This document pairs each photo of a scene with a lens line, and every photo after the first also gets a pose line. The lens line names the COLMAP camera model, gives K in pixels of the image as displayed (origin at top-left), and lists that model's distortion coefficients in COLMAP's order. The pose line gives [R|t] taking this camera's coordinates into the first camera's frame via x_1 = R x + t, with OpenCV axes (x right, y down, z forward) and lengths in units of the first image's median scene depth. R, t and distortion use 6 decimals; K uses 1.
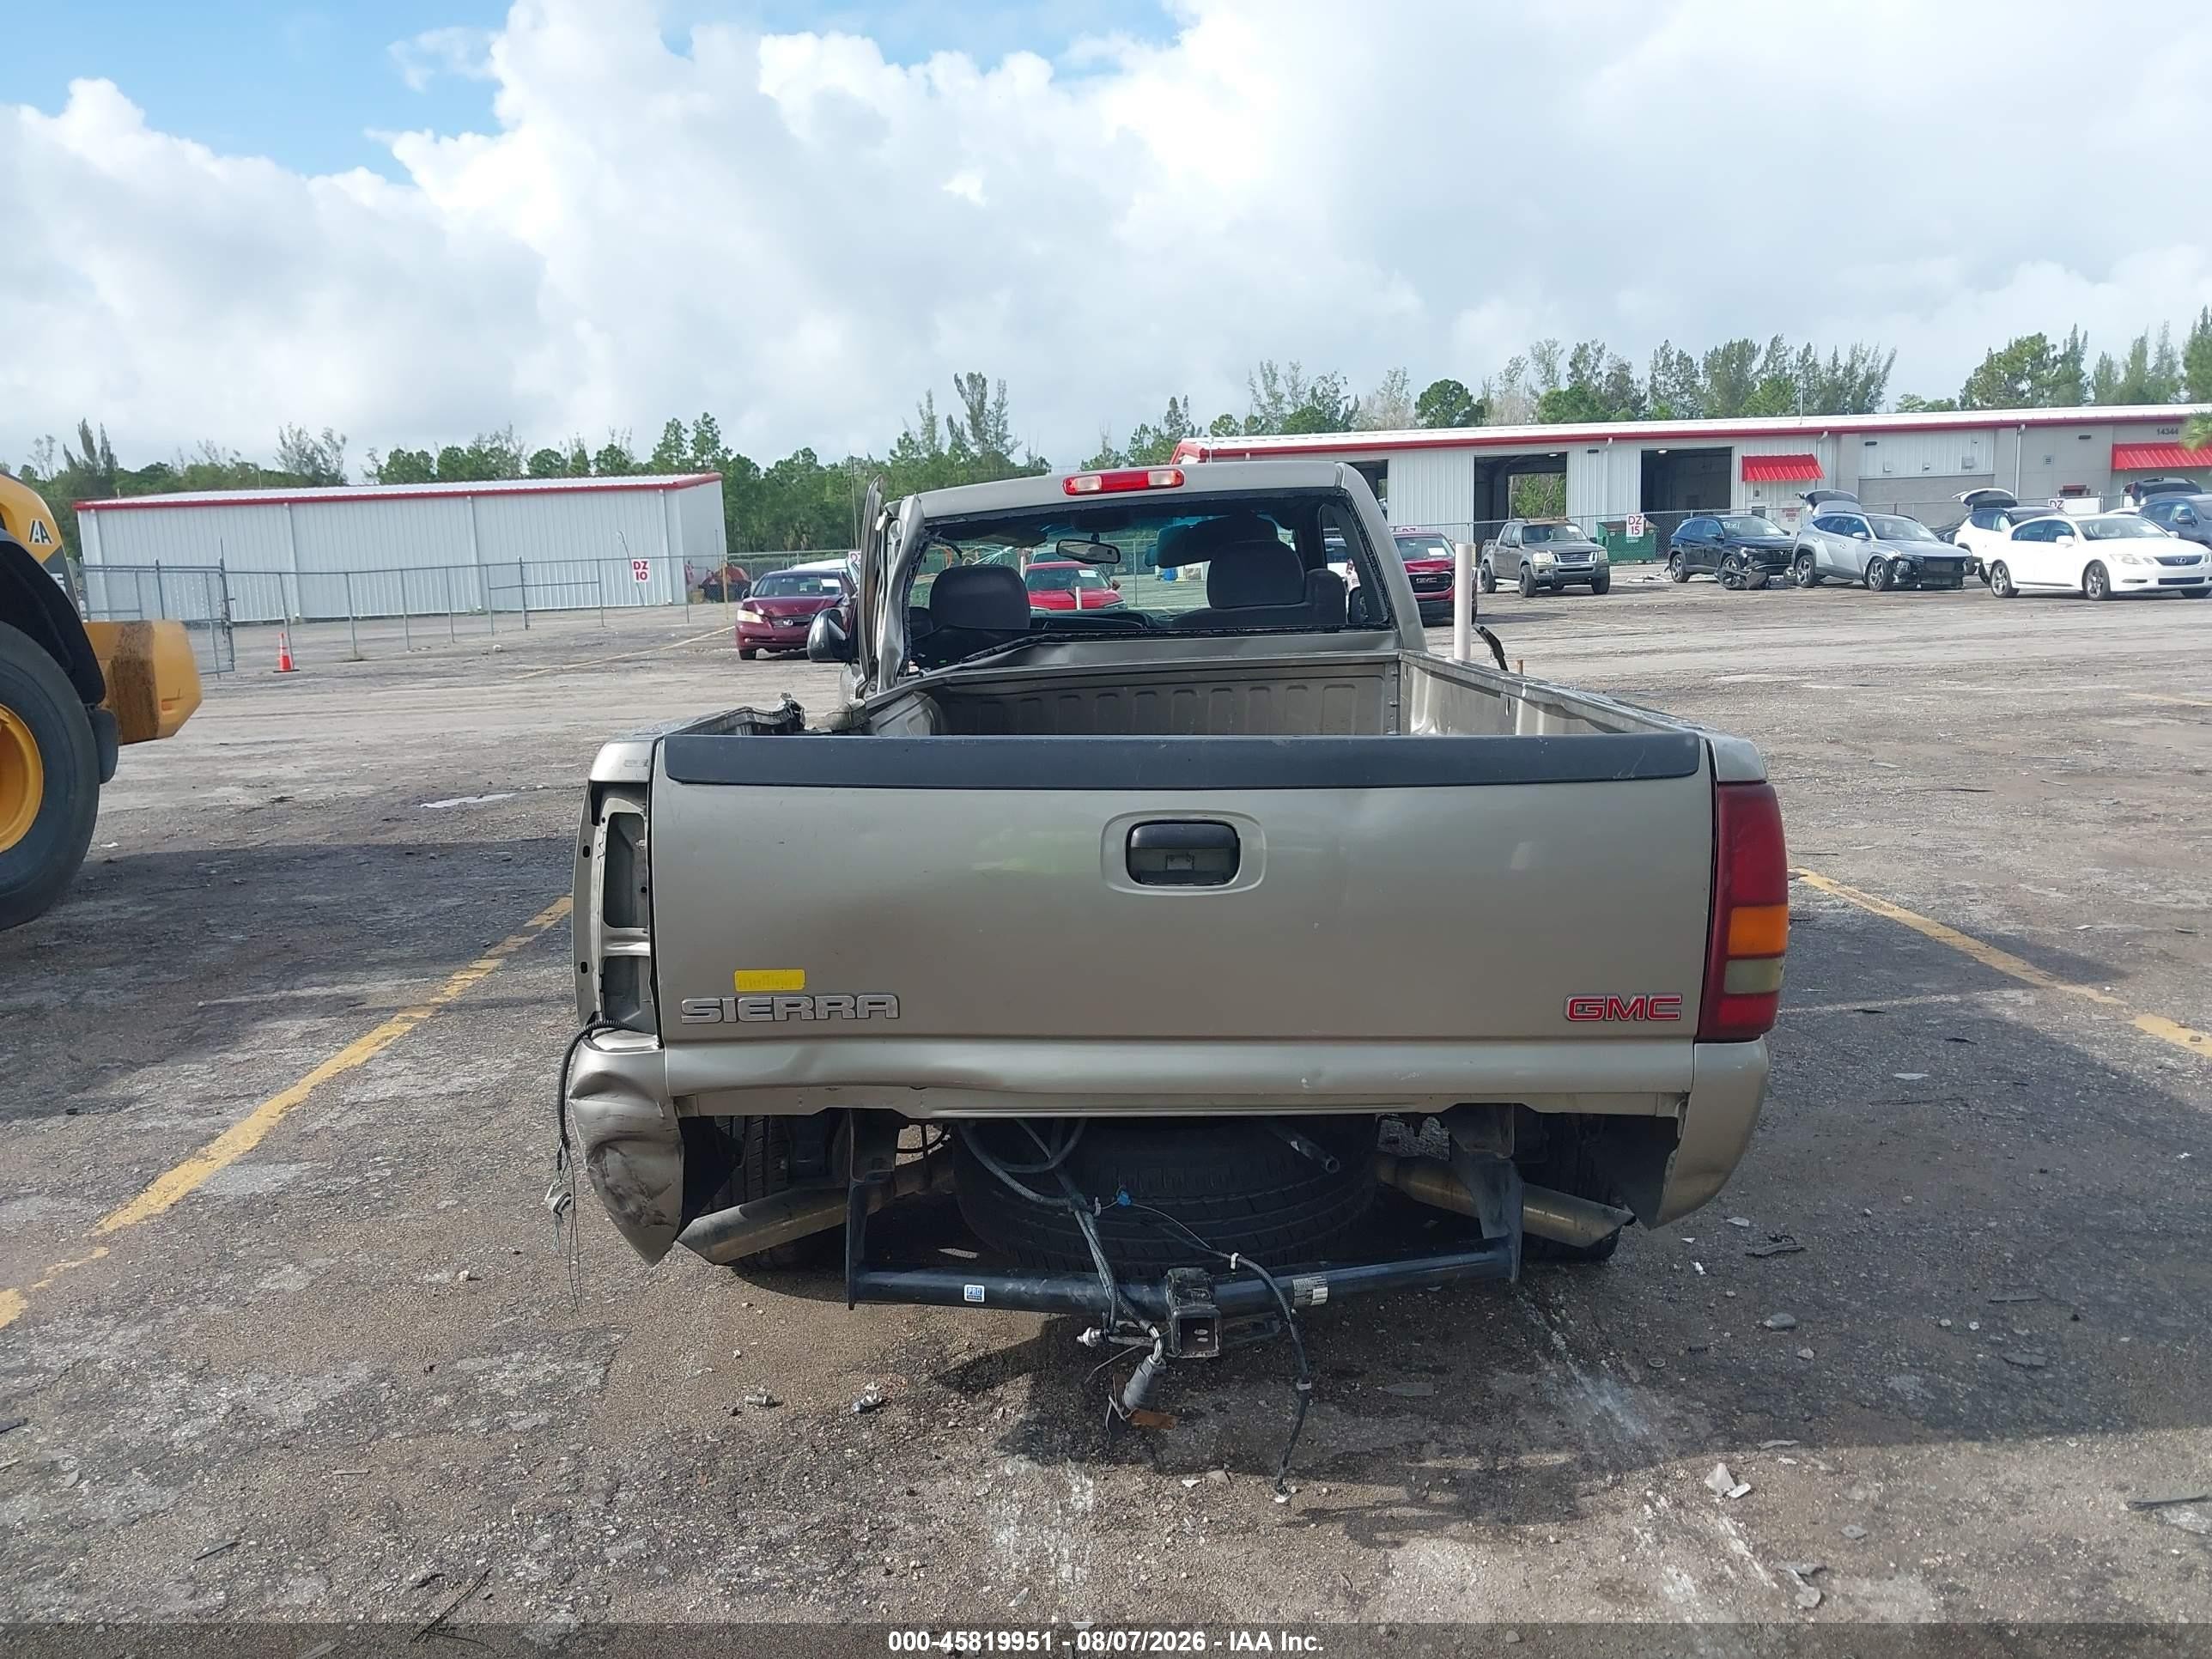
lens RADIAL K [[1746.1, 0, 1101.5], [0, 1746.1, 812.9], [0, 0, 1]] dist [0.006119, -0.002452]
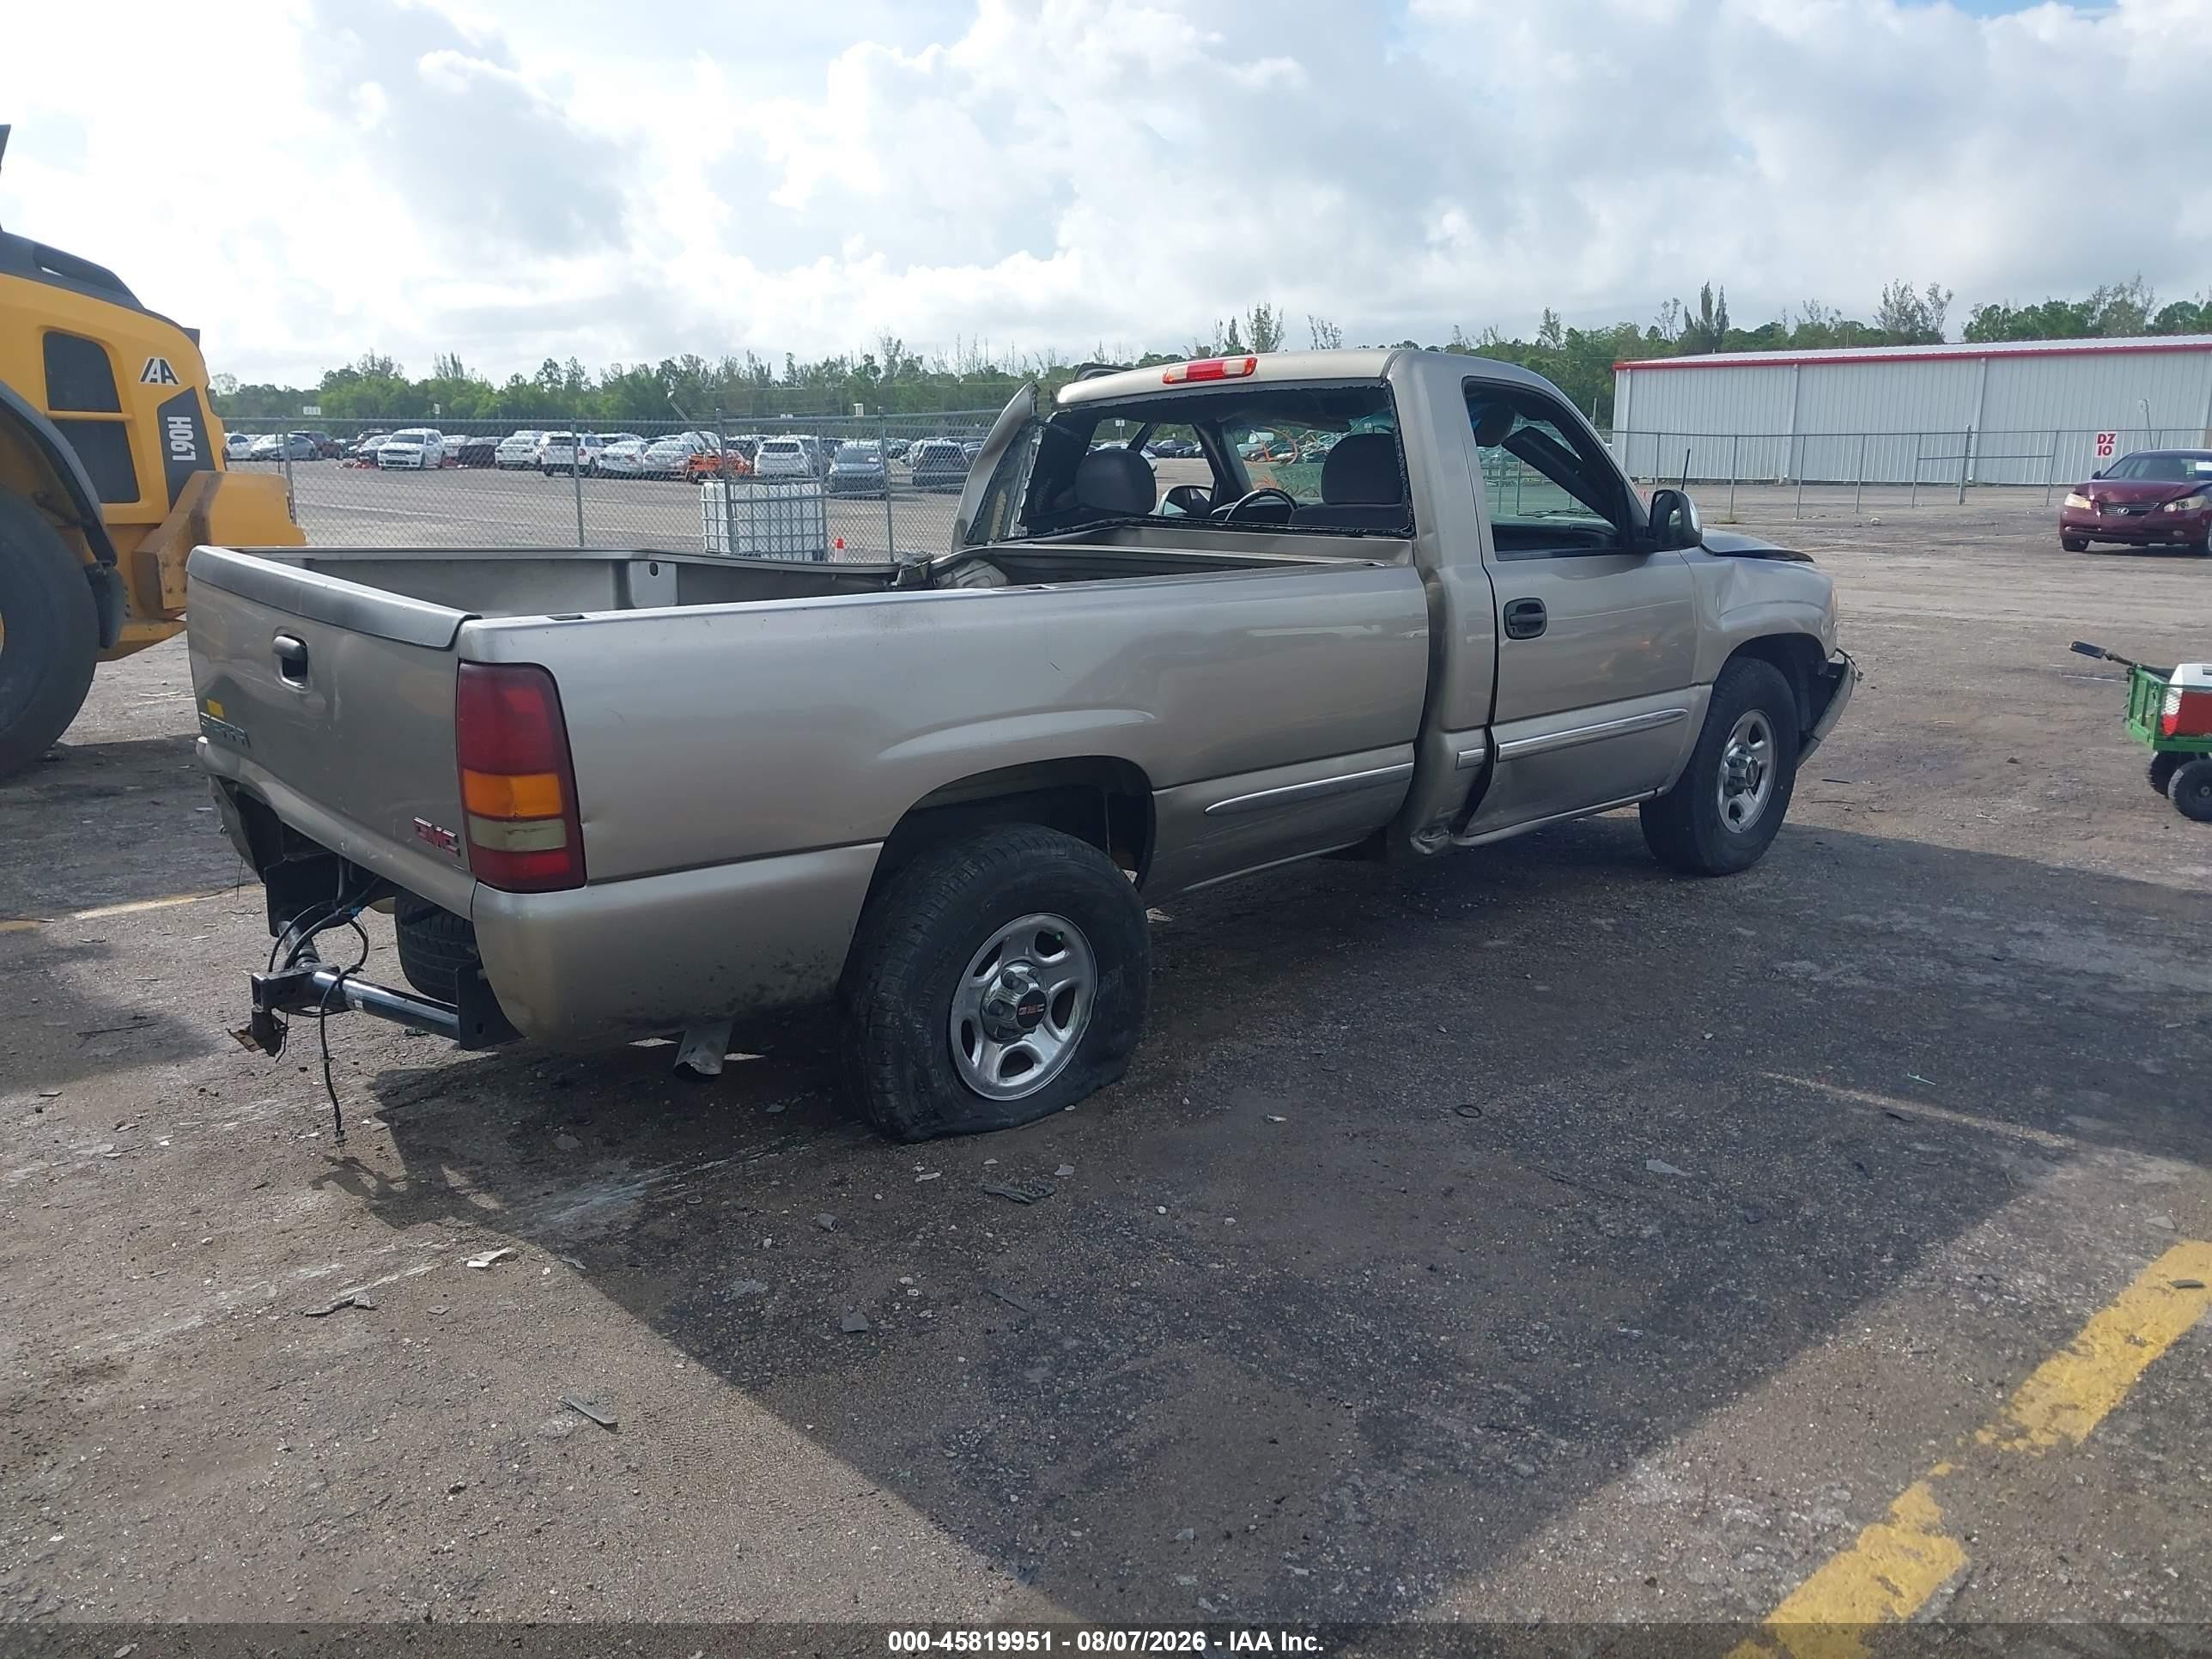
lens RADIAL K [[1746.1, 0, 1102.4], [0, 1746.1, 808.7], [0, 0, 1]] dist [0.006119, -0.002452]
pose [[0.658501, 0.190468, -0.728079, 0.658830], [-0.135555, 0.981639, 0.134199, -0.059007], [0.740271, 0.010324, 0.672229, 0.235975]]
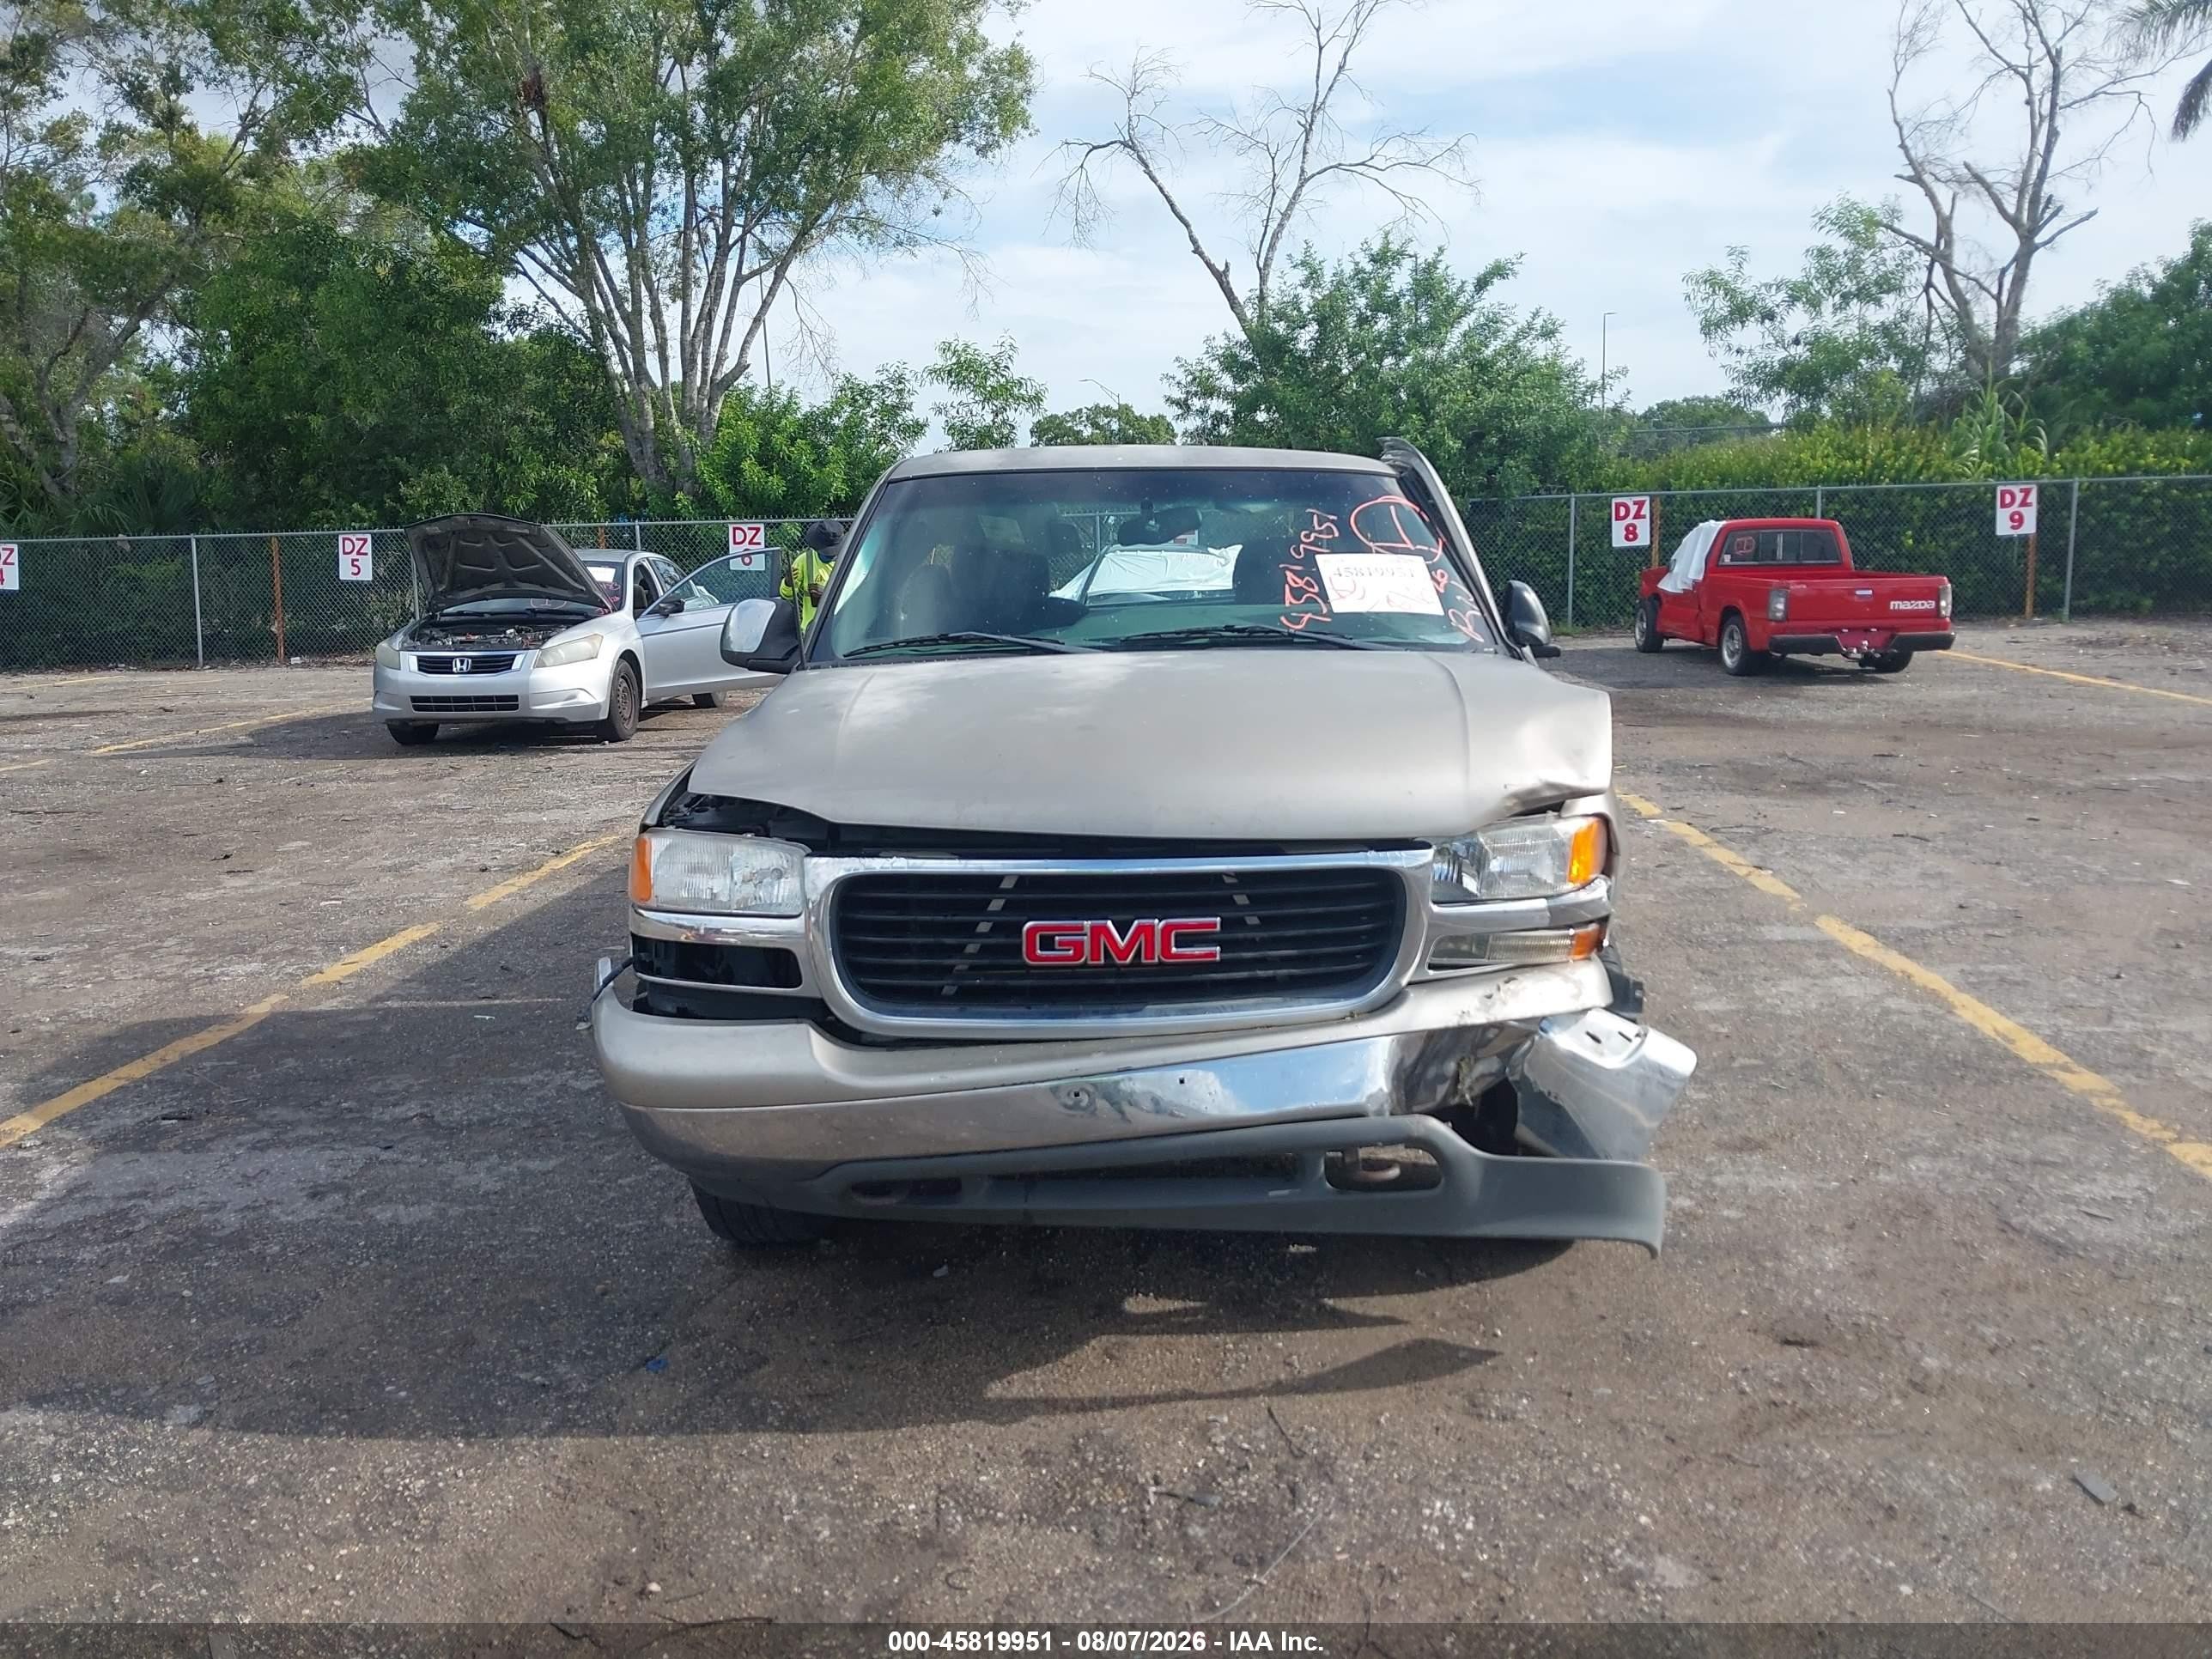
lens RADIAL K [[1746.1, 0, 1094.2], [0, 1746.1, 842.5], [0, 0, 1]] dist [0.006119, -0.002452]
pose [[-0.993651, 0.045393, 0.102947, -0.050473], [0.075115, 0.948859, 0.306633, -0.257318], [-0.083763, 0.312419, -0.946244, 1.786345]]
